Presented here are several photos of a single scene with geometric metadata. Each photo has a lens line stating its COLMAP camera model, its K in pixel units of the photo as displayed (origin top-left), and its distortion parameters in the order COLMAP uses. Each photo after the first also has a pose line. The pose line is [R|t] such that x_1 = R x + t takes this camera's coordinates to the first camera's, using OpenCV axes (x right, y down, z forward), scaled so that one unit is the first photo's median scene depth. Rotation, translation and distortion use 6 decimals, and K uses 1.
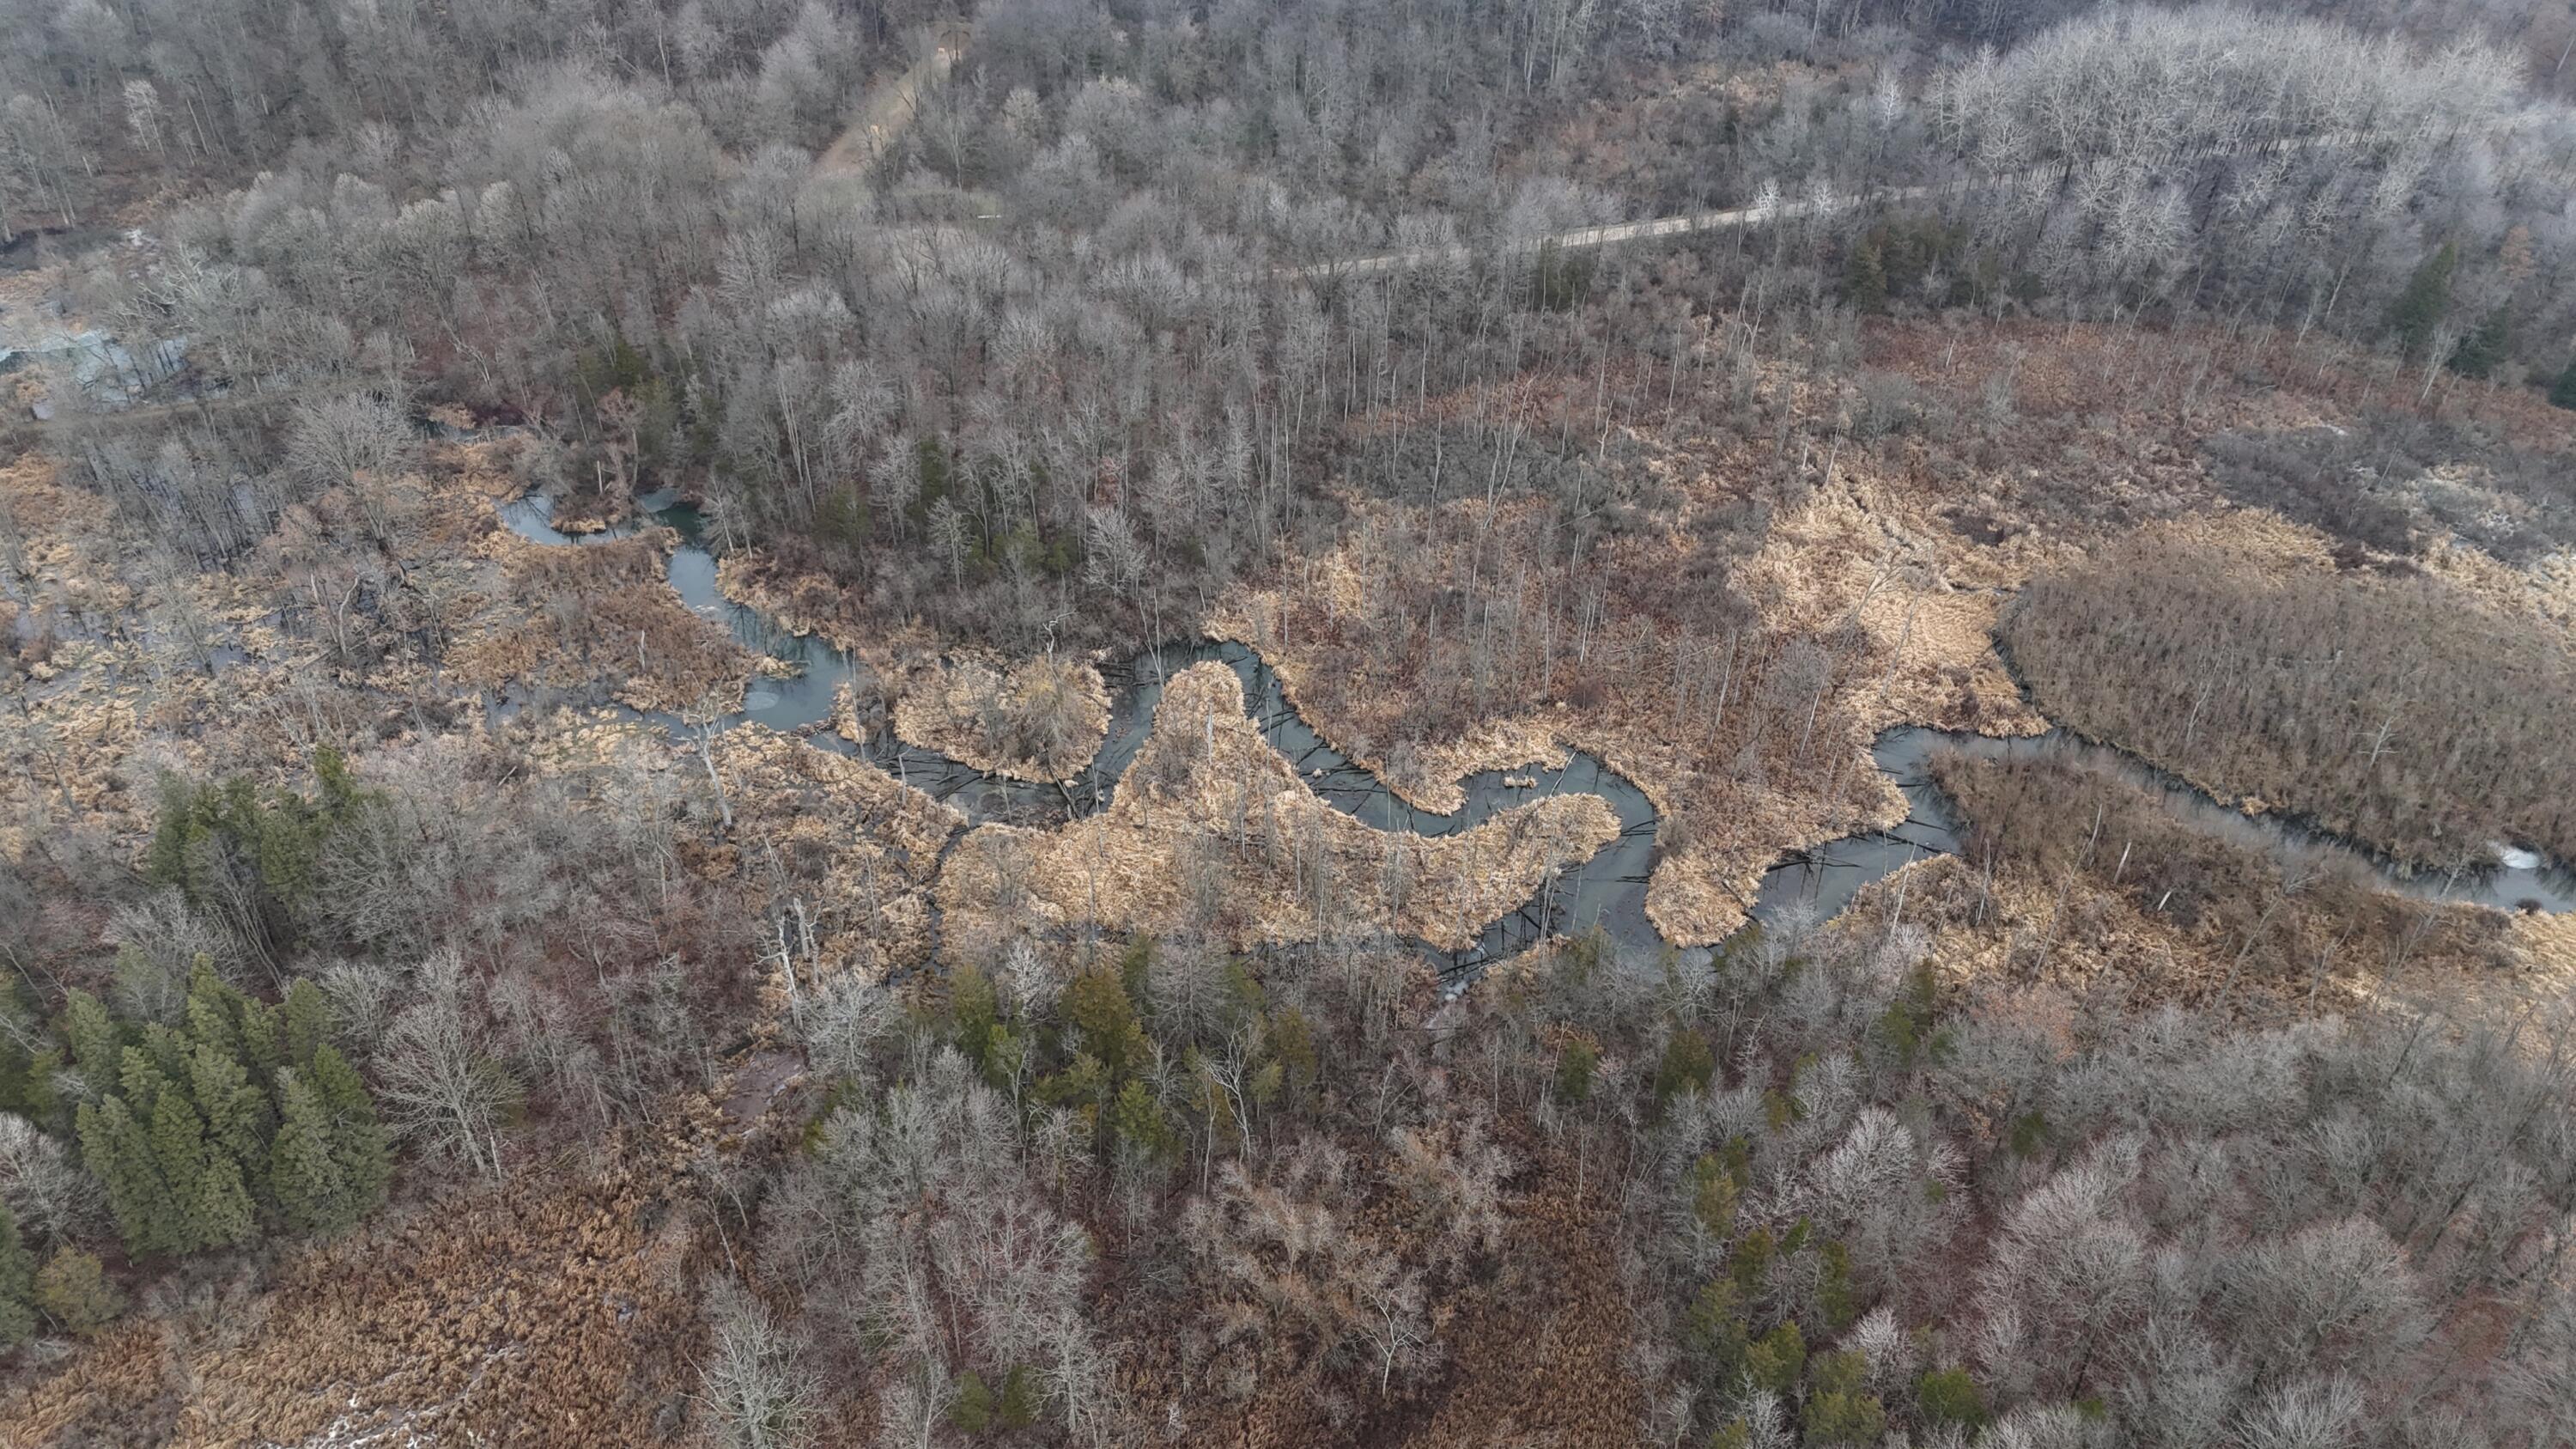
lens RADIAL K [[1902.9, 0, 1291.9], [0, 1902.9, 721.2], [0, 0, 1]] dist [0.062938, -0.058133]
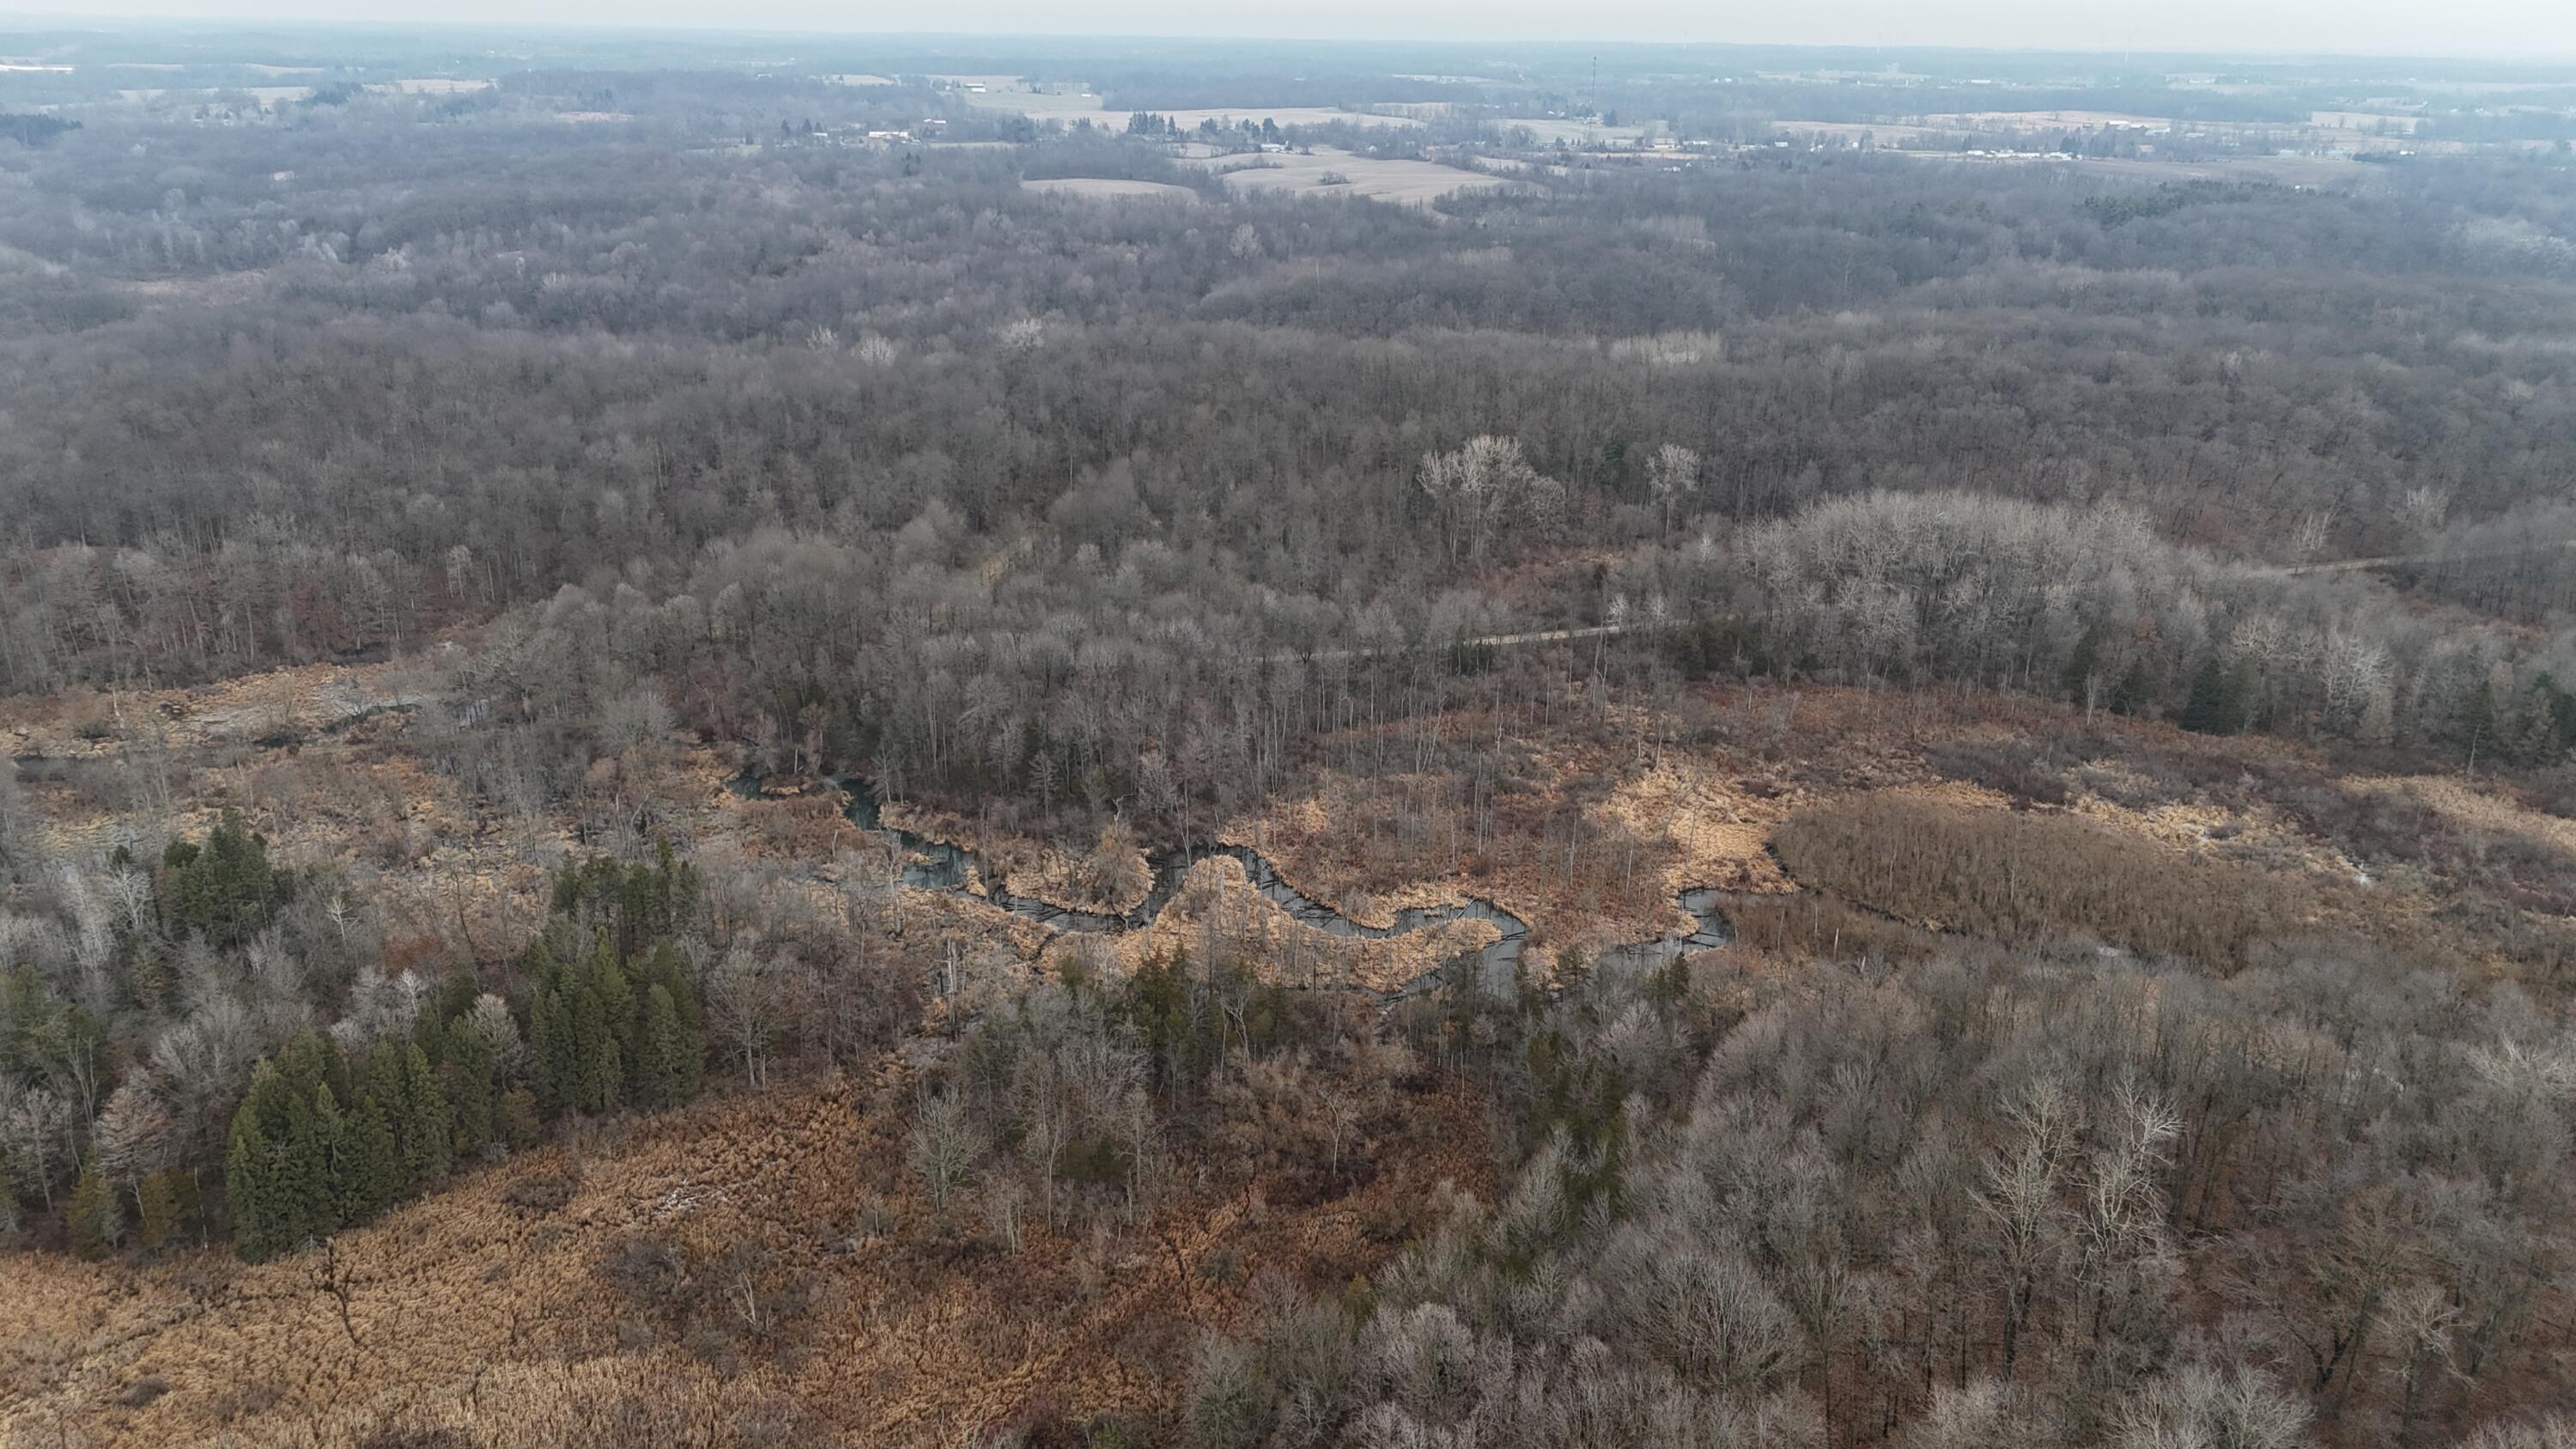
lens RADIAL K [[1896.9, 0, 1288.0], [0, 1896.9, 724.5], [0, 0, 1]] dist [0.069541, -0.059893]
pose [[0.999978, -0.006652, -0.000413, 0.007836], [0.006205, 0.951920, -0.306284, 0.299268], [0.002431, 0.306275, 0.951940, -0.381311]]
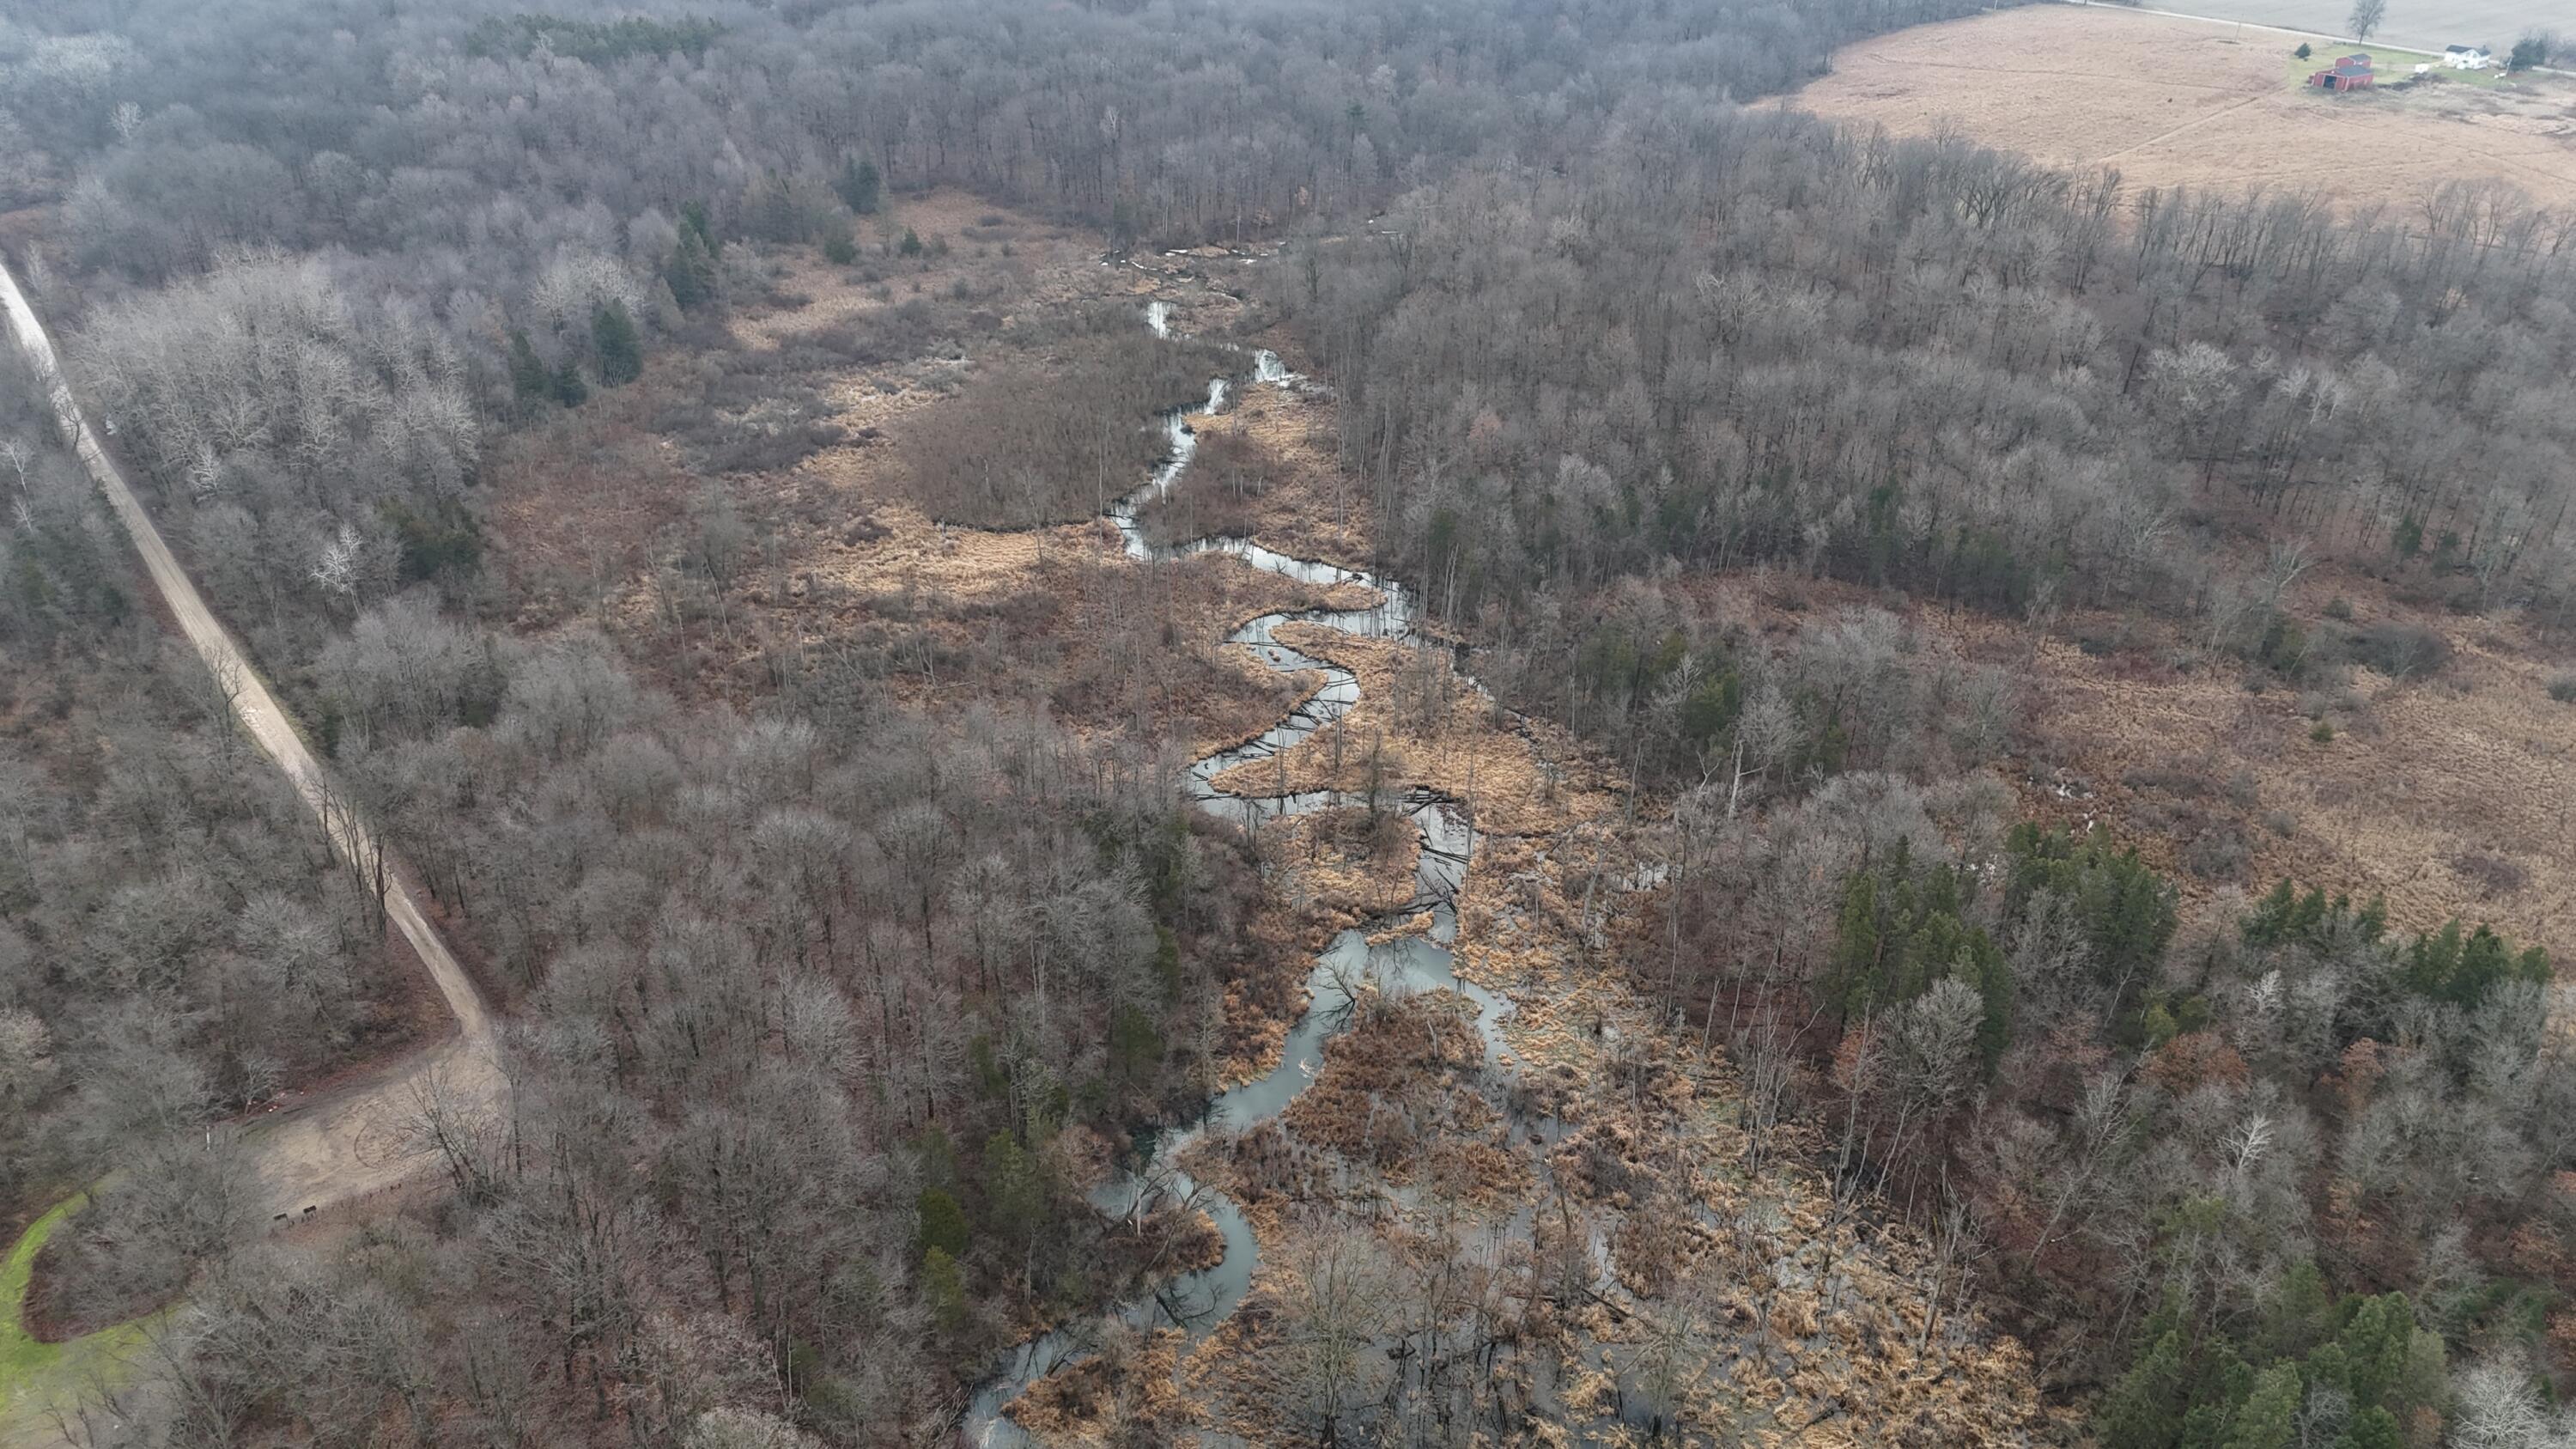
lens RADIAL K [[1896.9, 0, 1288.0], [0, 1896.9, 724.5], [0, 0, 1]] dist [0.069541, -0.059893]
pose [[-0.328994, -0.478928, 0.813874, -0.929363], [0.570947, 0.585607, 0.575399, -0.652457], [-0.752185, 0.653982, 0.080781, 0.798245]]
